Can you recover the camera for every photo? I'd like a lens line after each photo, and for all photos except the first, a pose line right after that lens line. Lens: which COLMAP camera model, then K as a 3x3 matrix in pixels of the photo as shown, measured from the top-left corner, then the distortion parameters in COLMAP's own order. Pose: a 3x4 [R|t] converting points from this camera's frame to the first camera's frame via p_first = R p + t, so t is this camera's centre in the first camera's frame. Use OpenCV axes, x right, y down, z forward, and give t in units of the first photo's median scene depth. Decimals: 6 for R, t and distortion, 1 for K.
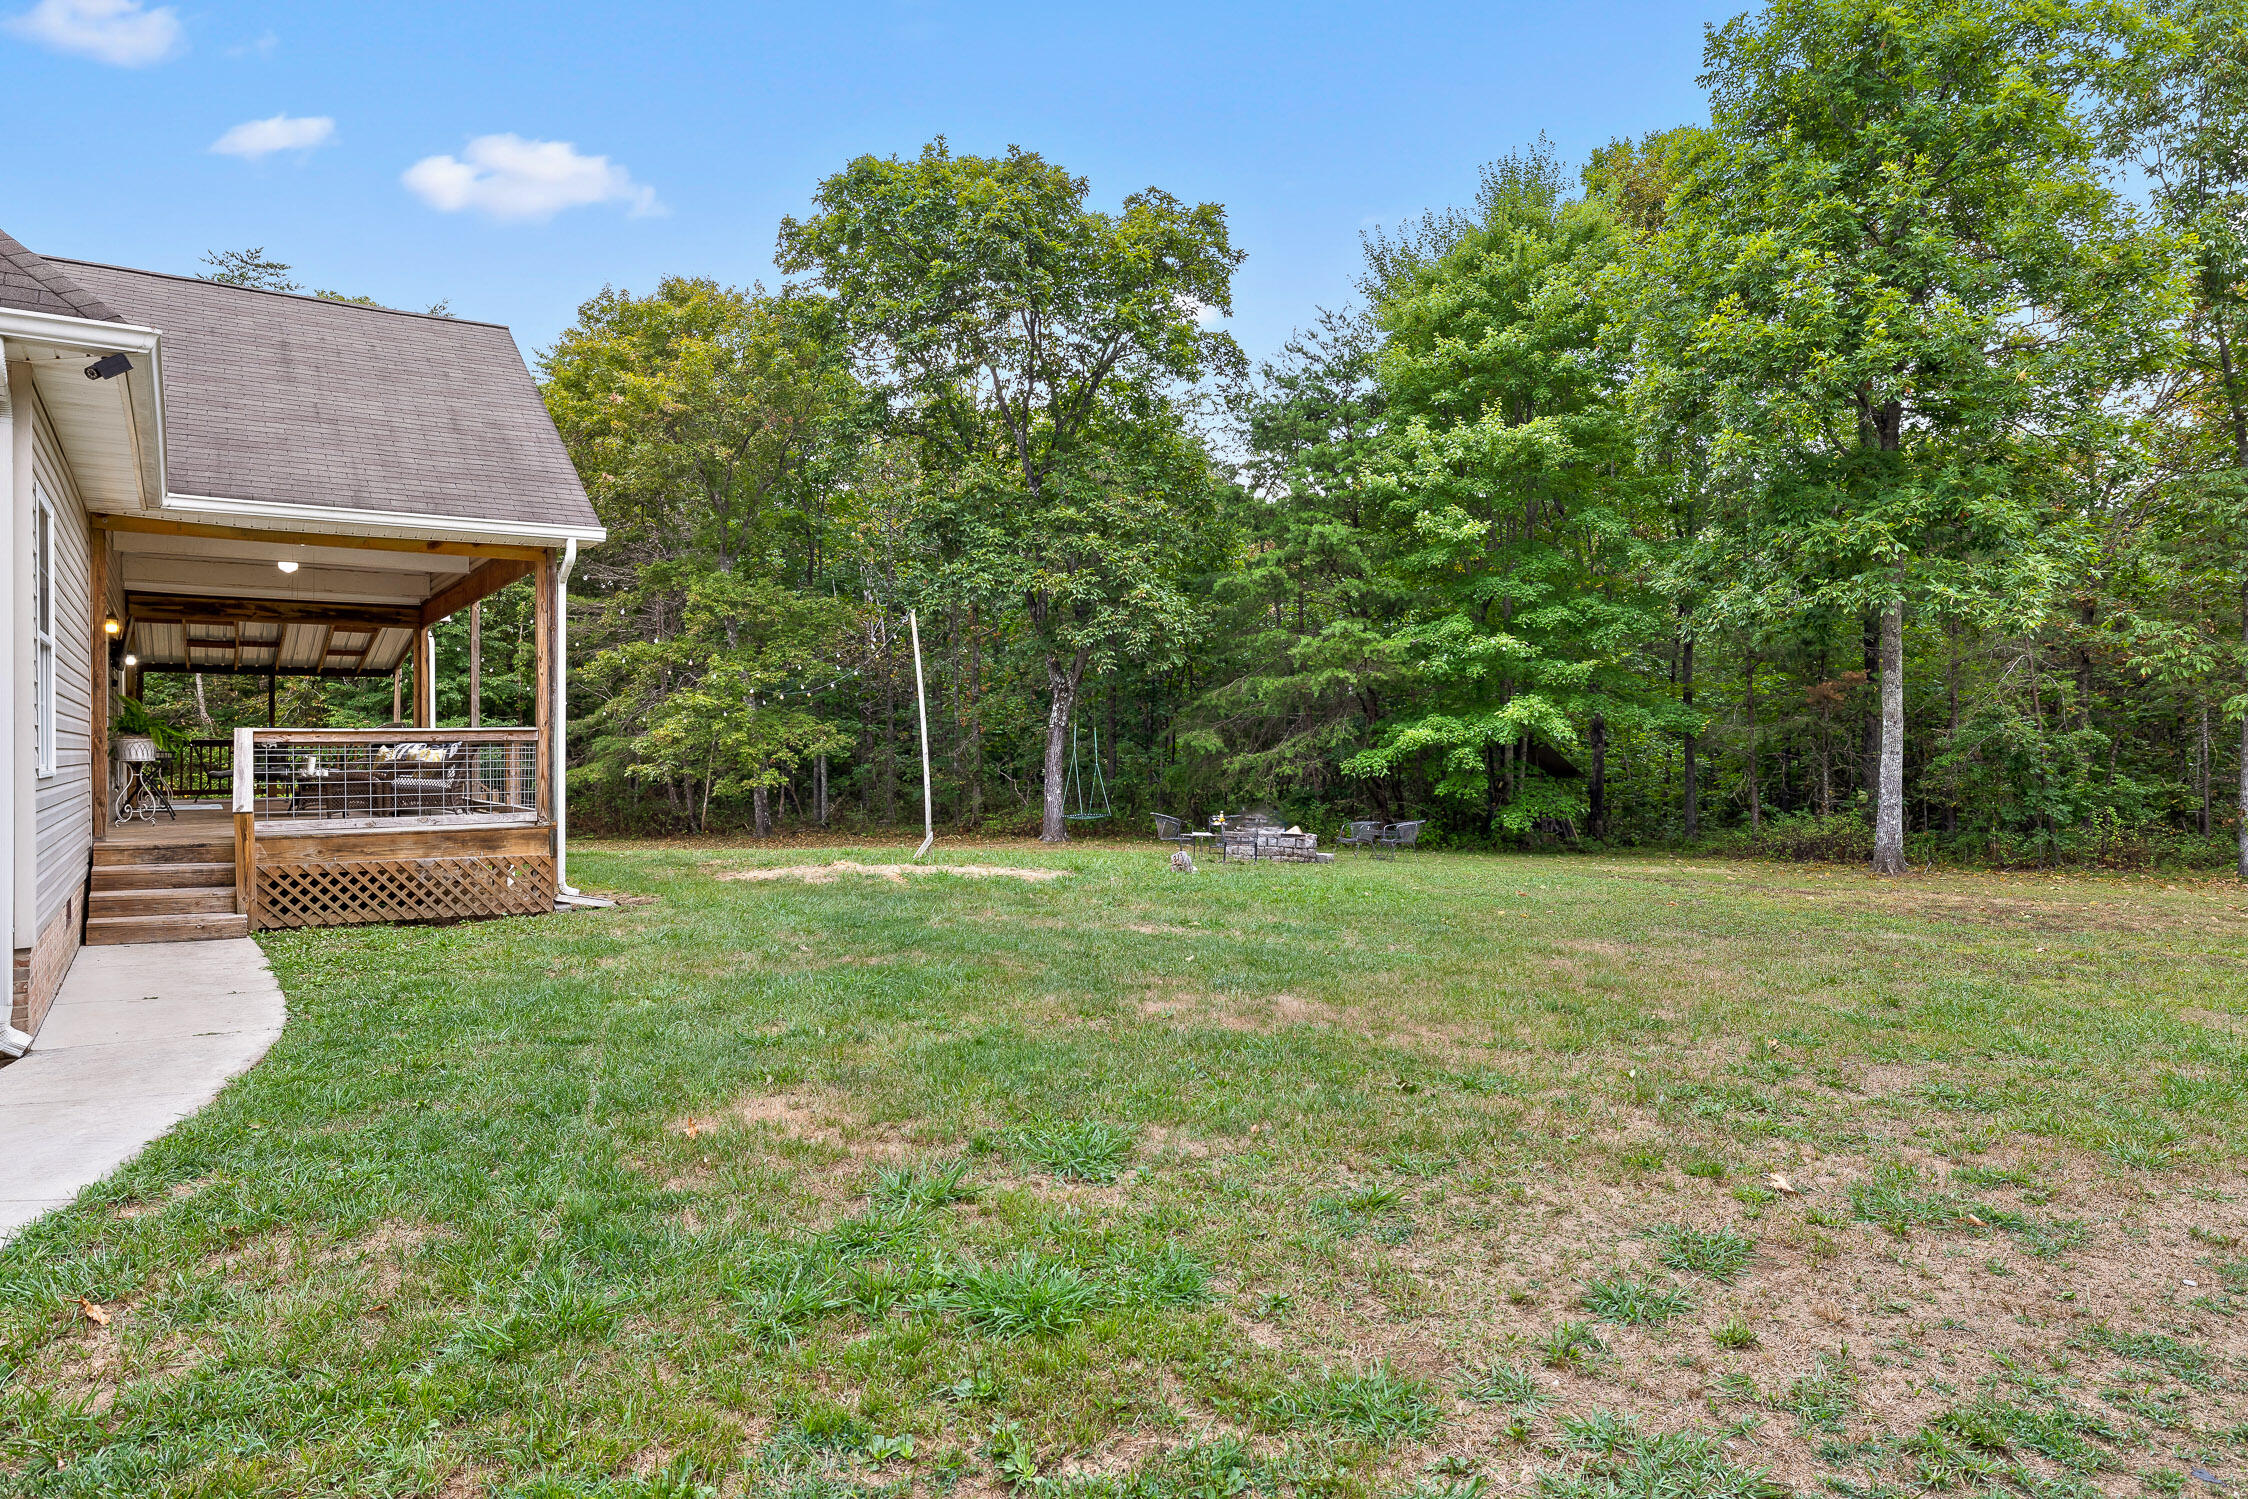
lens RADIAL K [[1369.0, 0, 1119.4], [0, 1369.0, 750.3], [0, 0, 1]] dist [-0.001647, -0.000853]
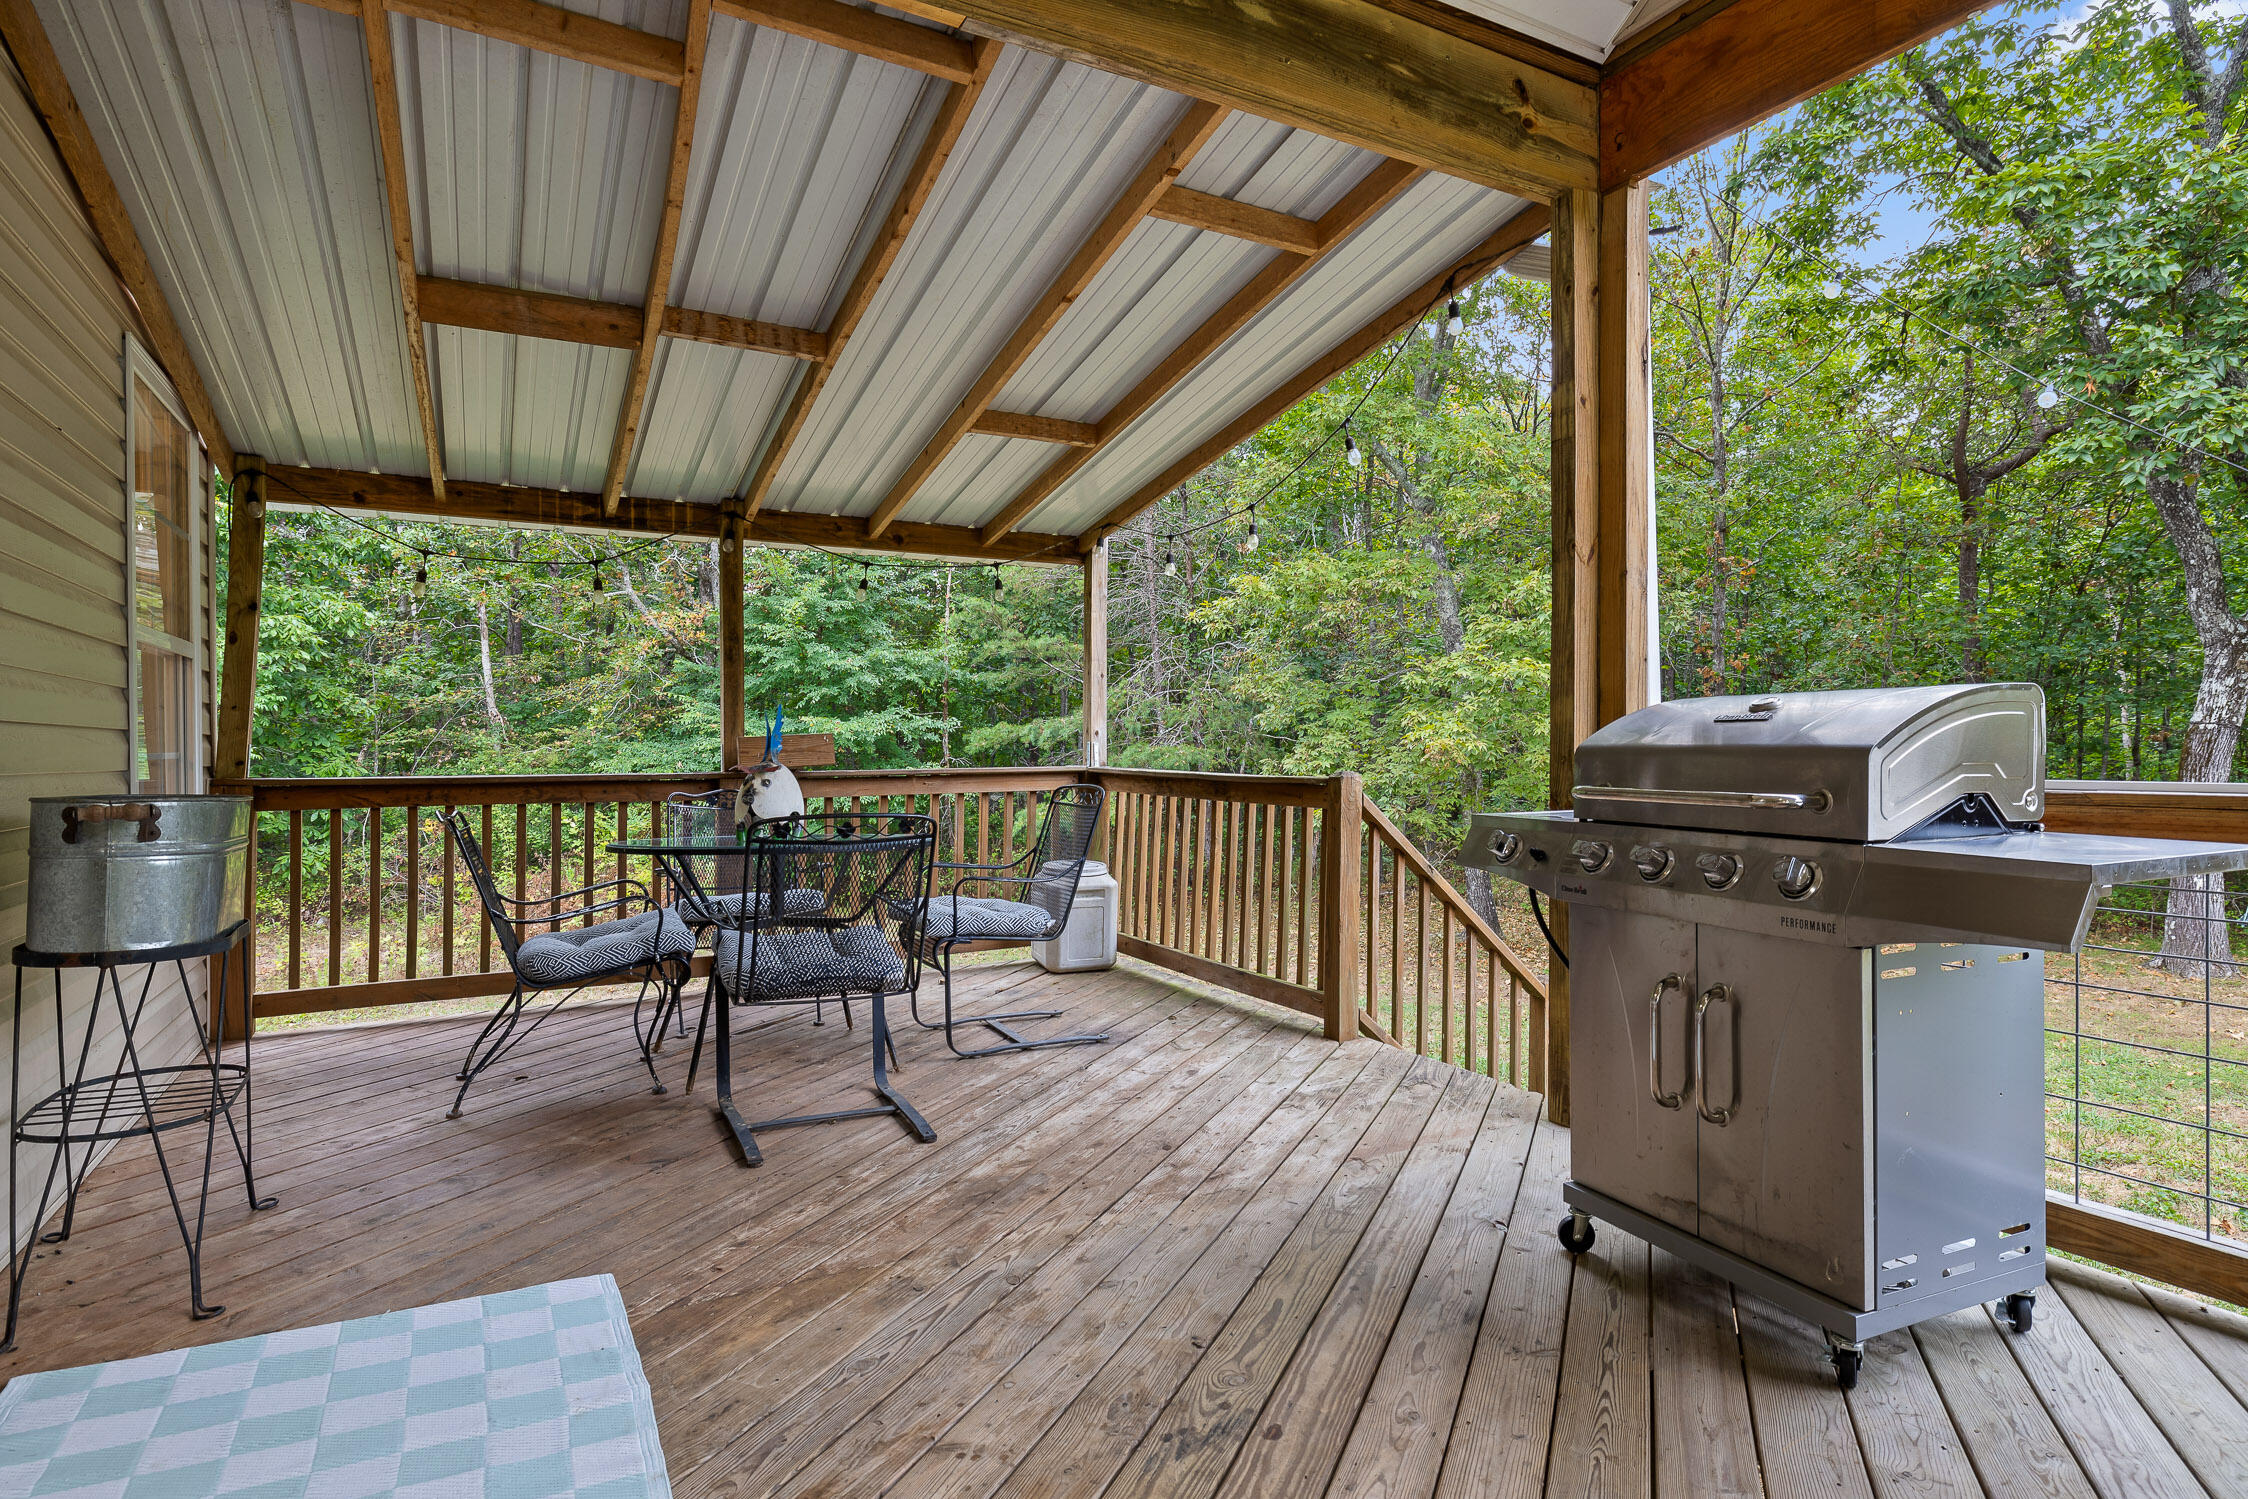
lens RADIAL K [[1204.2, 0, 1133.8], [0, 1204.2, 757.7], [0, 0, 1]] dist [-0.001176, 0.000246]
pose [[0.995051, 0.001731, -0.099355, -0.532889], [-0.001065, 0.999977, 0.006751, -0.012723], [0.099365, -0.006612, 0.995029, 0.793600]]
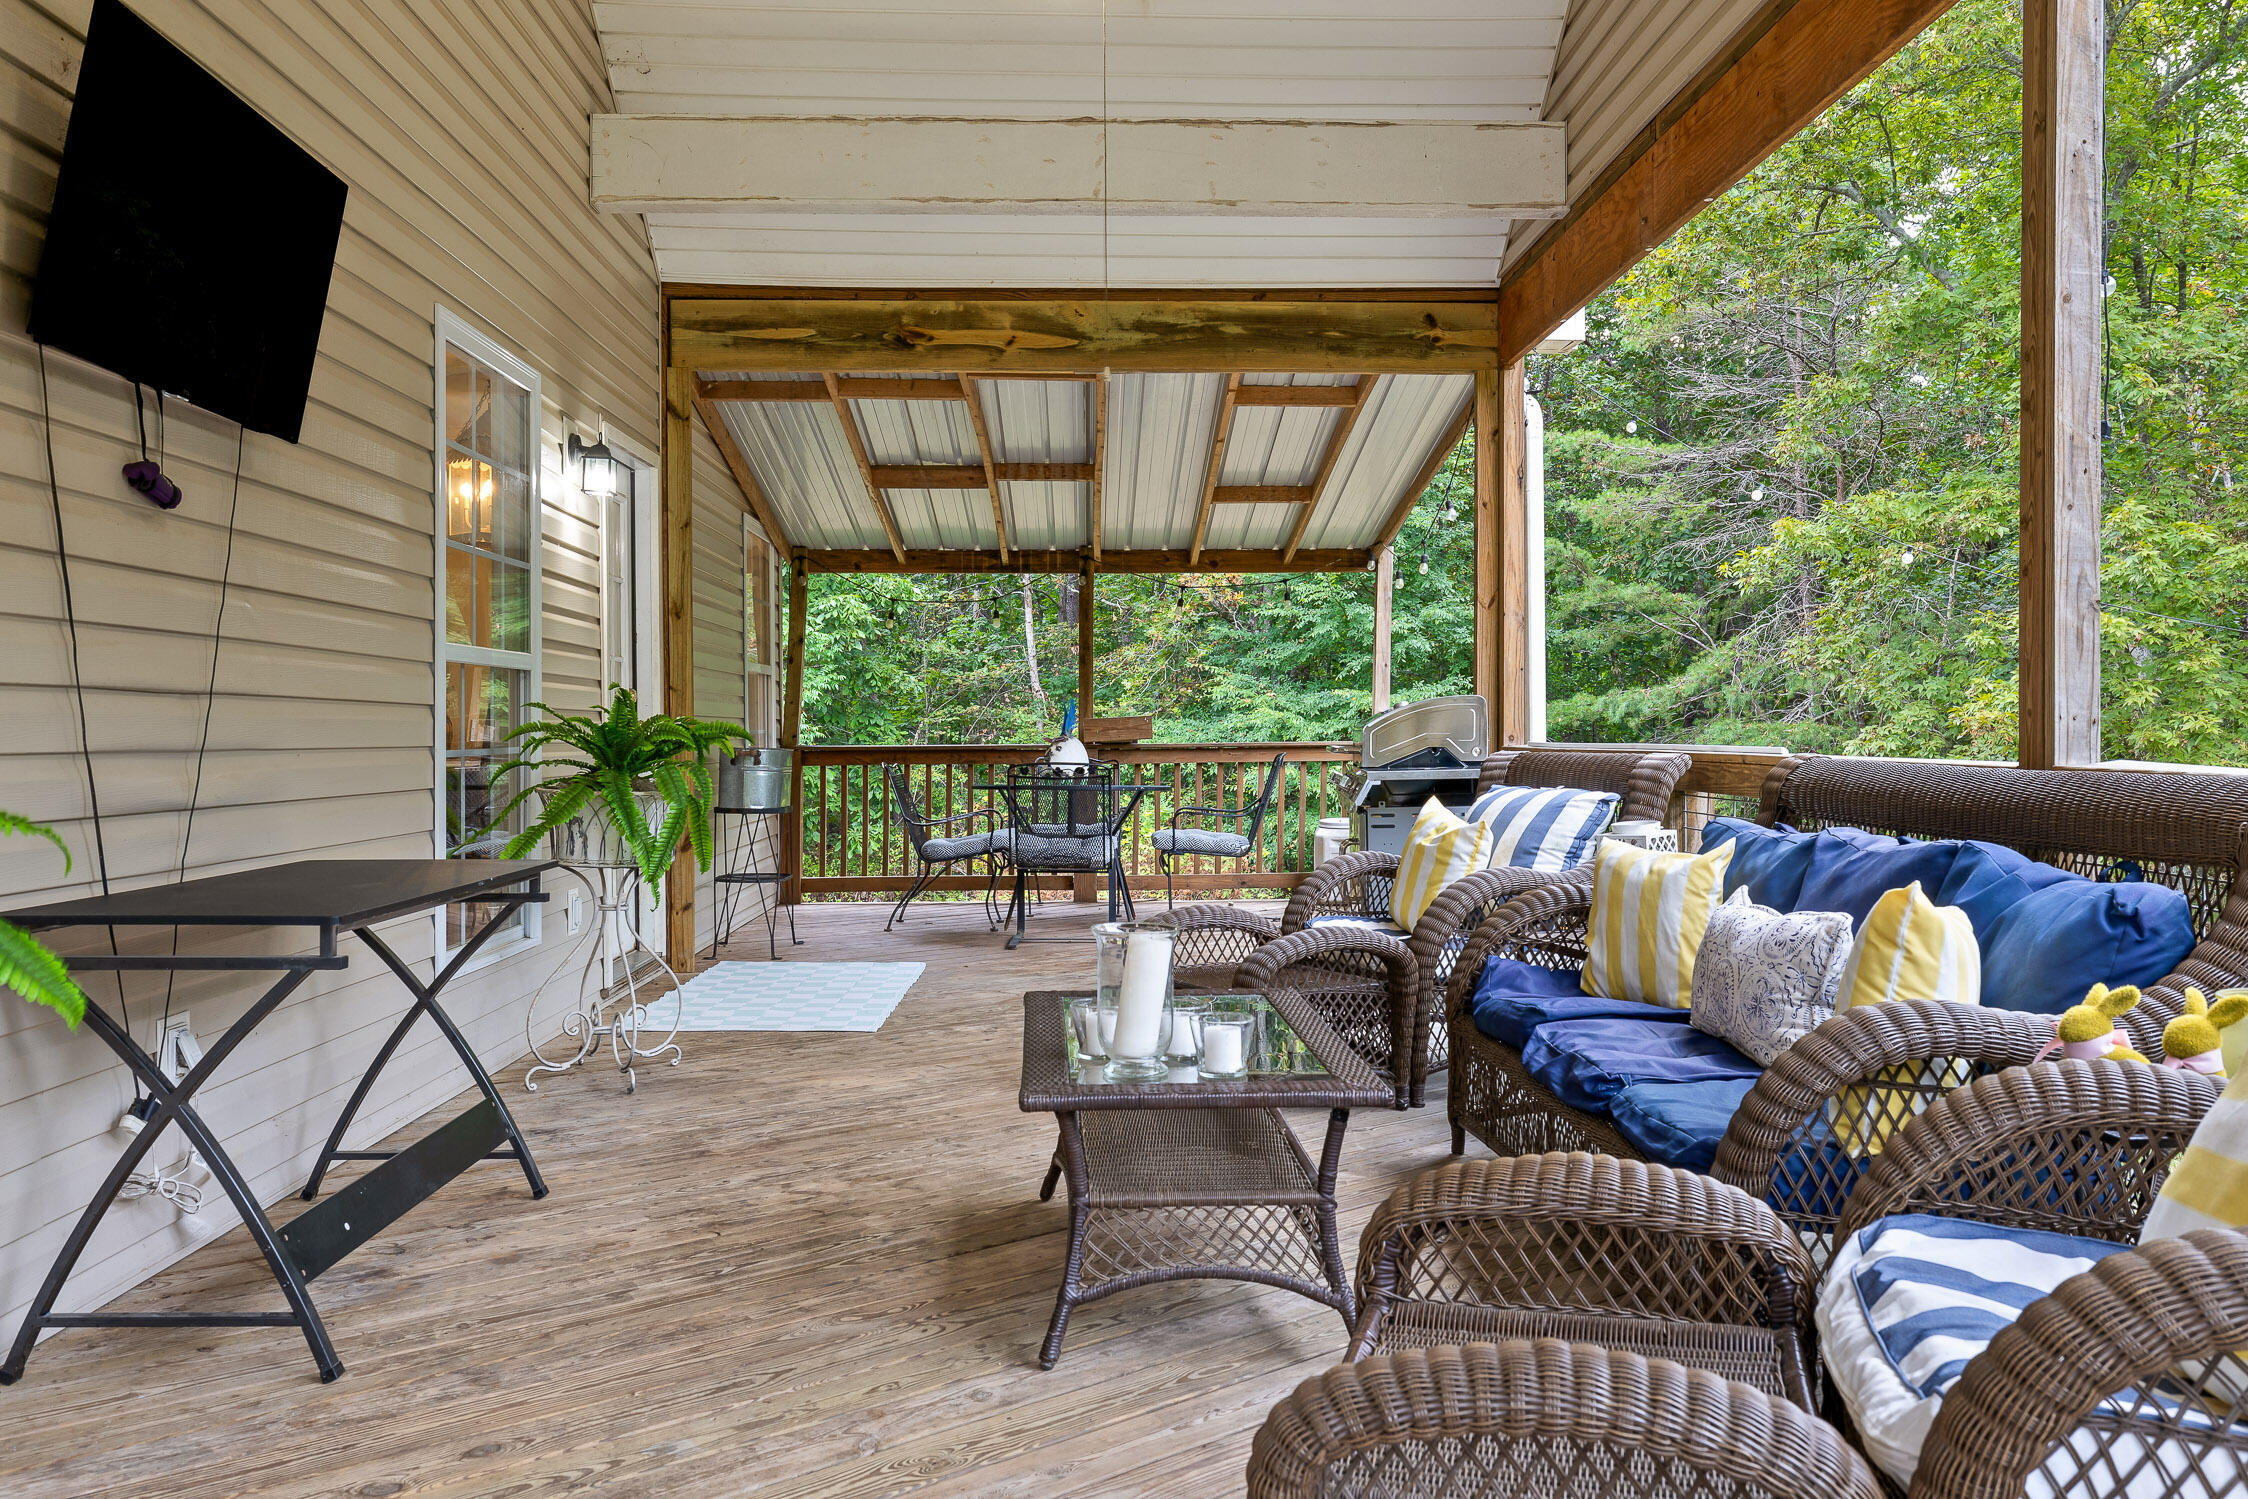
lens RADIAL K [[1806.0, 0, 1123.4], [0, 1806.0, 745.7], [0, 0, 1]] dist [-0.003842, -0.000346]
pose [[0.841765, 0.005461, -0.539817, -0.354655], [0.000069, 0.999948, 0.010222, -0.012887], [0.539845, -0.008642, 0.841720, 0.607054]]
